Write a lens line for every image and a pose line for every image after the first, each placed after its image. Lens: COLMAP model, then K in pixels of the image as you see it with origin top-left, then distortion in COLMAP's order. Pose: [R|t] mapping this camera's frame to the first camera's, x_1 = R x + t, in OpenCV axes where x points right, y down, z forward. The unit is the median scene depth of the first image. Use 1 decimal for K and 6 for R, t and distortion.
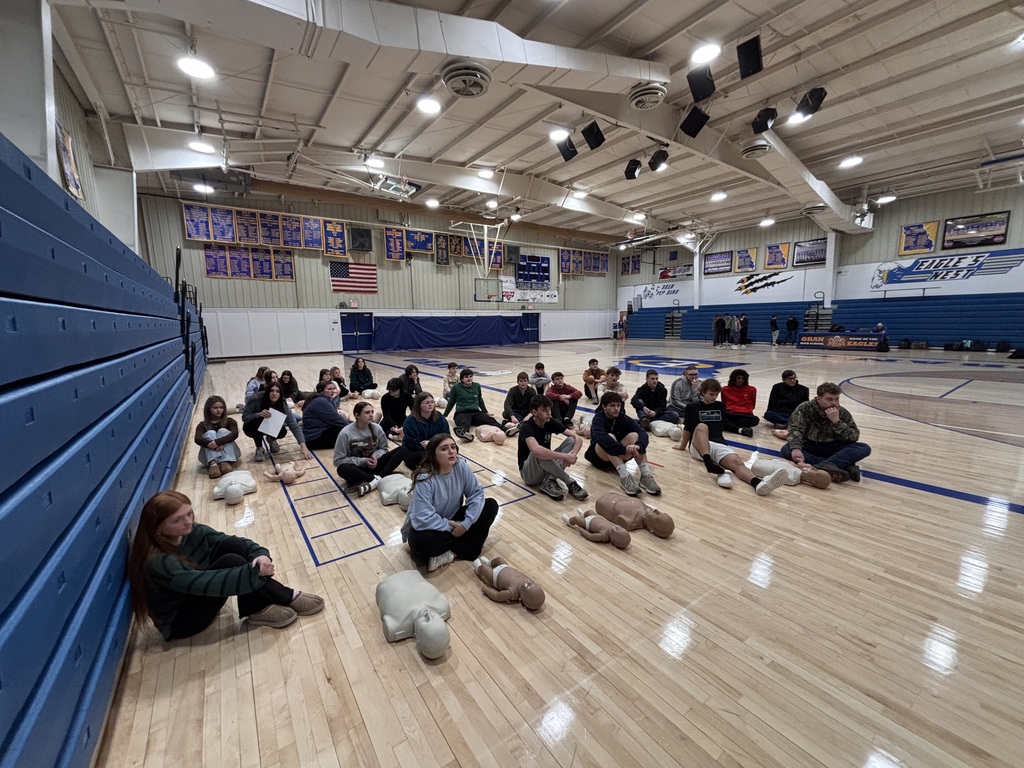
lens RADIAL K [[403.0, 0, 509.6], [0, 403.0, 389.0], [0, 0, 1]] dist [-0.000066, 0.002481]
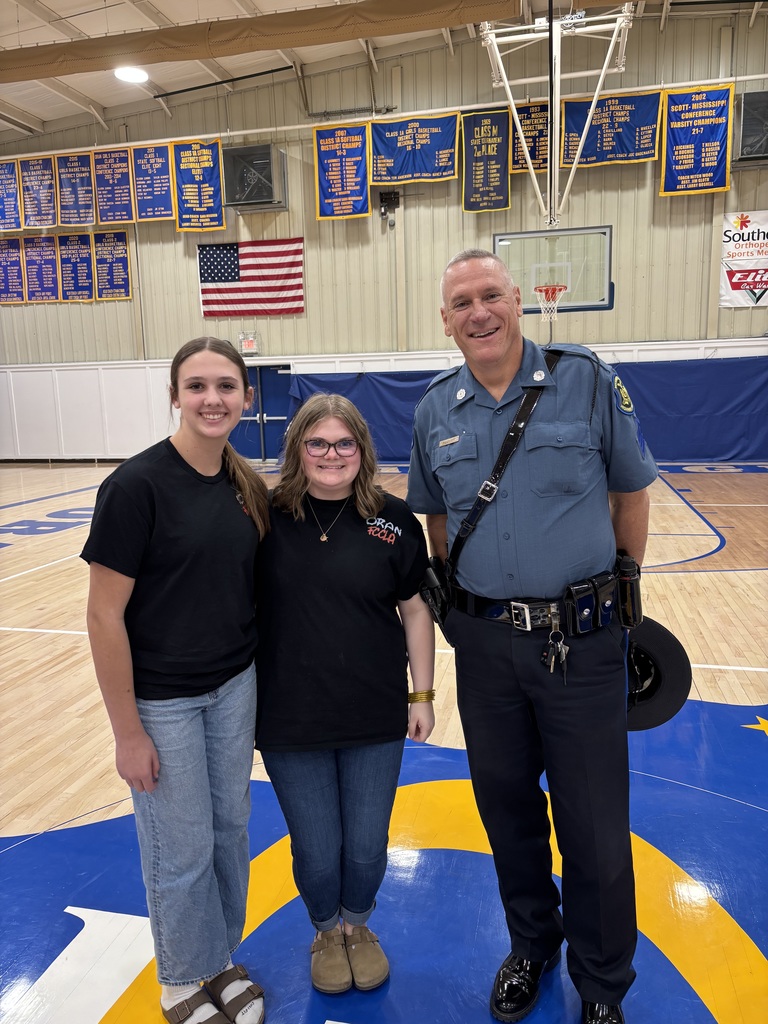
lens RADIAL K [[791.0, 0, 390.5], [0, 791.0, 520.9], [0, 0, 1]] dist [0.033875, -0.026763]
pose [[0.661321, 0.123579, -0.739853, 0.314555], [-0.107875, 0.991751, 0.069229, -0.104173], [0.742306, 0.034030, 0.669197, 0.570547]]
